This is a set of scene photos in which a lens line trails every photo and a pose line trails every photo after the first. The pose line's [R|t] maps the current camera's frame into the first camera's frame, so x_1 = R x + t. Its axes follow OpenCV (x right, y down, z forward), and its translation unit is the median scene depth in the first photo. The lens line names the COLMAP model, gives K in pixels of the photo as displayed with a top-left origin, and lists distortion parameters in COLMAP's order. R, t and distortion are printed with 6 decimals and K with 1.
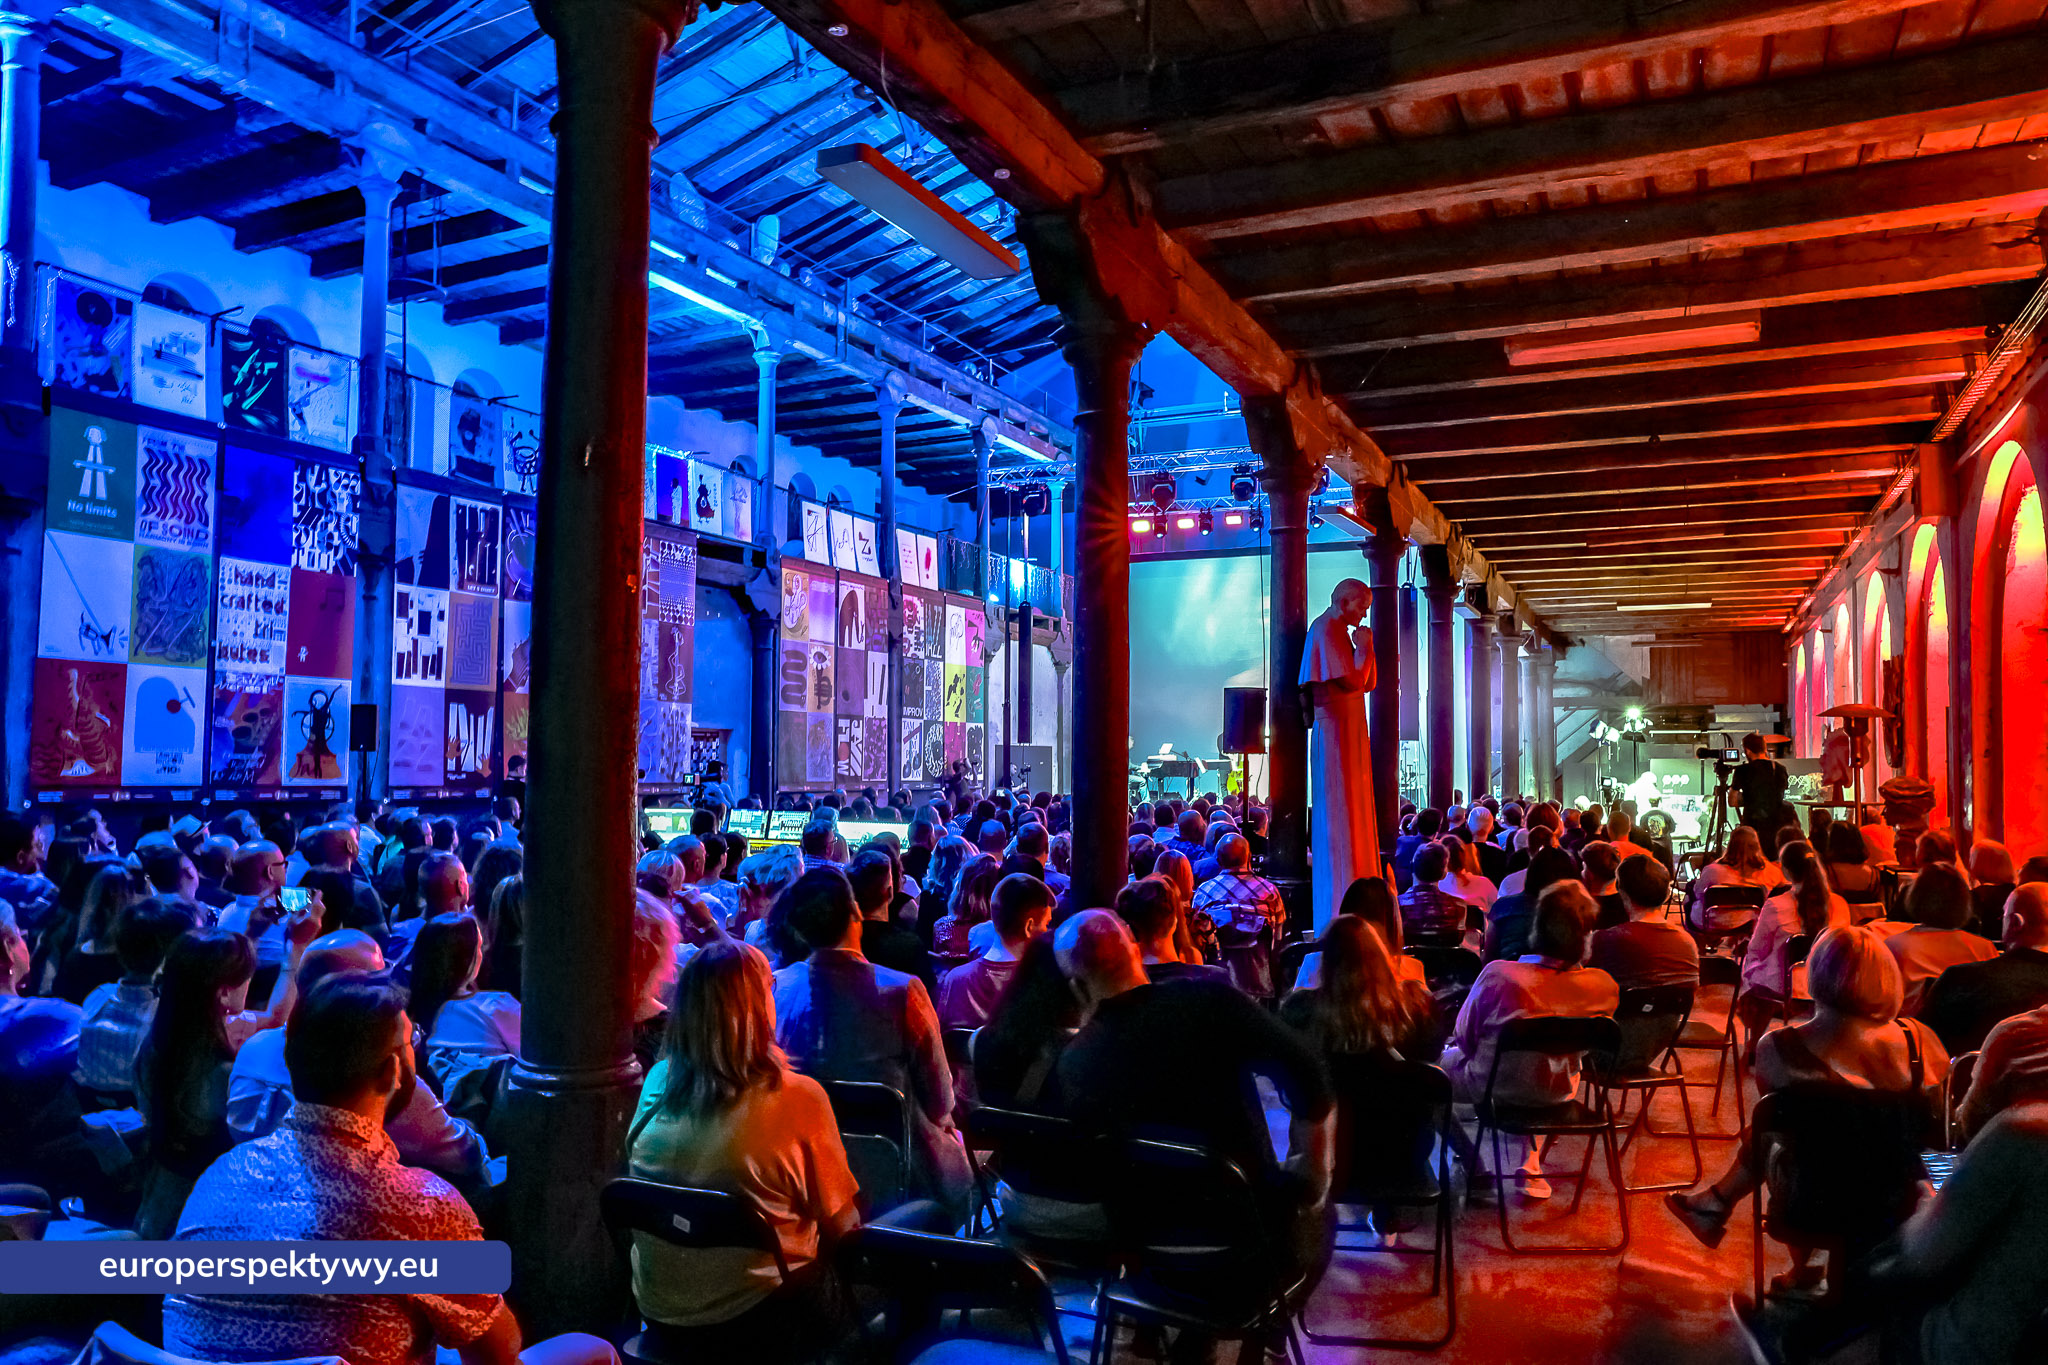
lens RADIAL K [[1411.4, 0, 1025.3], [0, 1411.4, 706.7], [0, 0, 1]] dist [-0.051183, 0.003463]
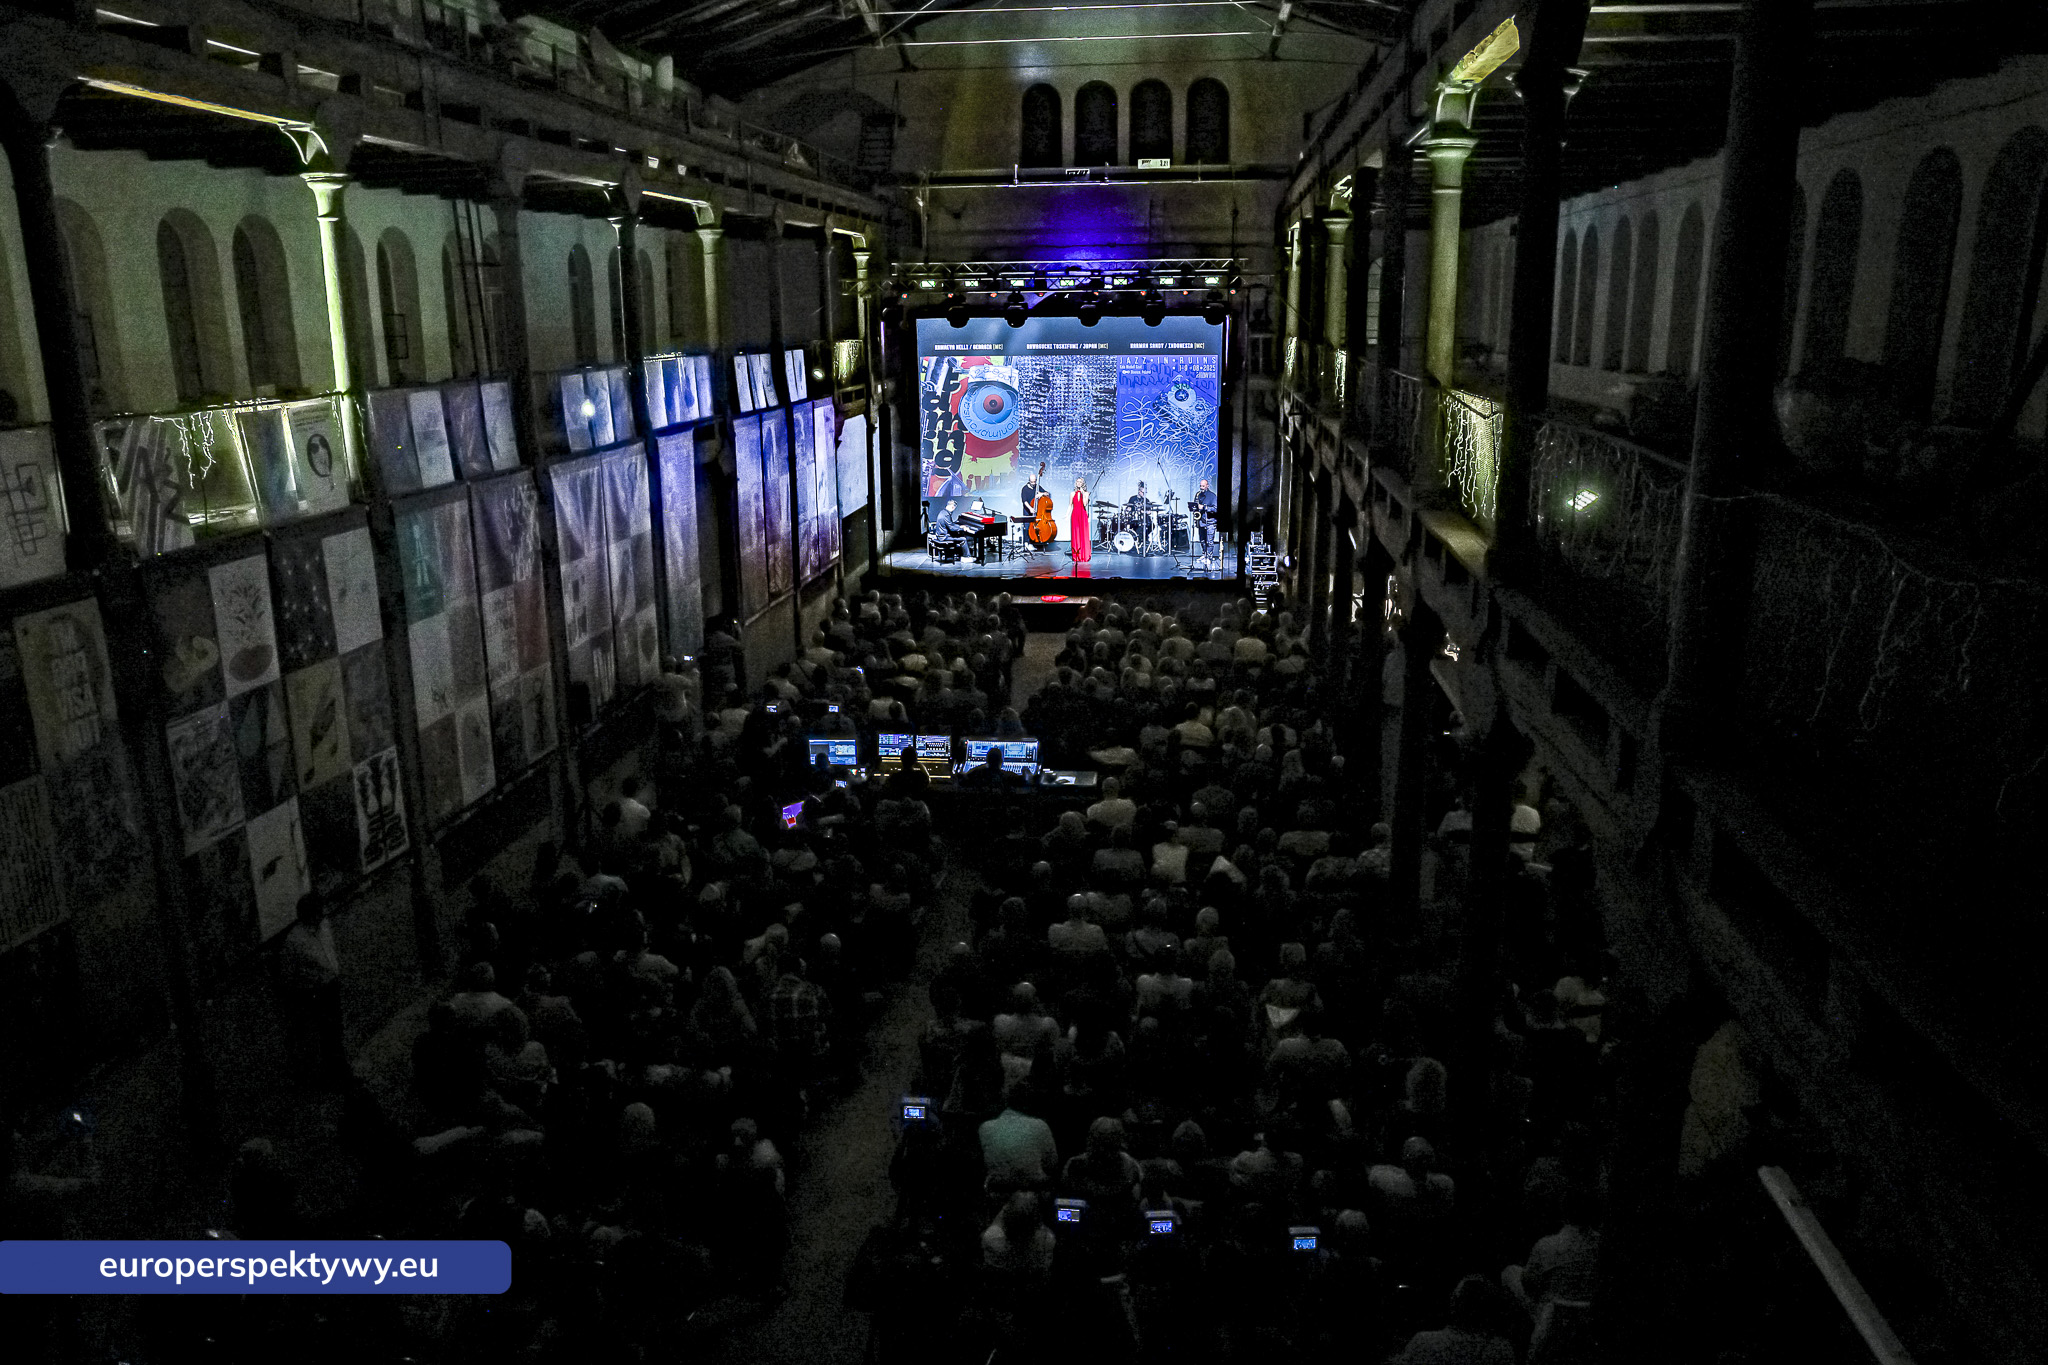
lens RADIAL K [[1460.0, 0, 1024.0], [0, 1460.0, 682.5], [0, 0, 1]] dist [-0.106593, 0.006664]
pose [[0.947366, -0.091805, 0.306708, -0.535930], [-0.002131, 0.956174, 0.292790, -0.401228], [-0.320147, -0.278033, 0.905651, -0.266315]]
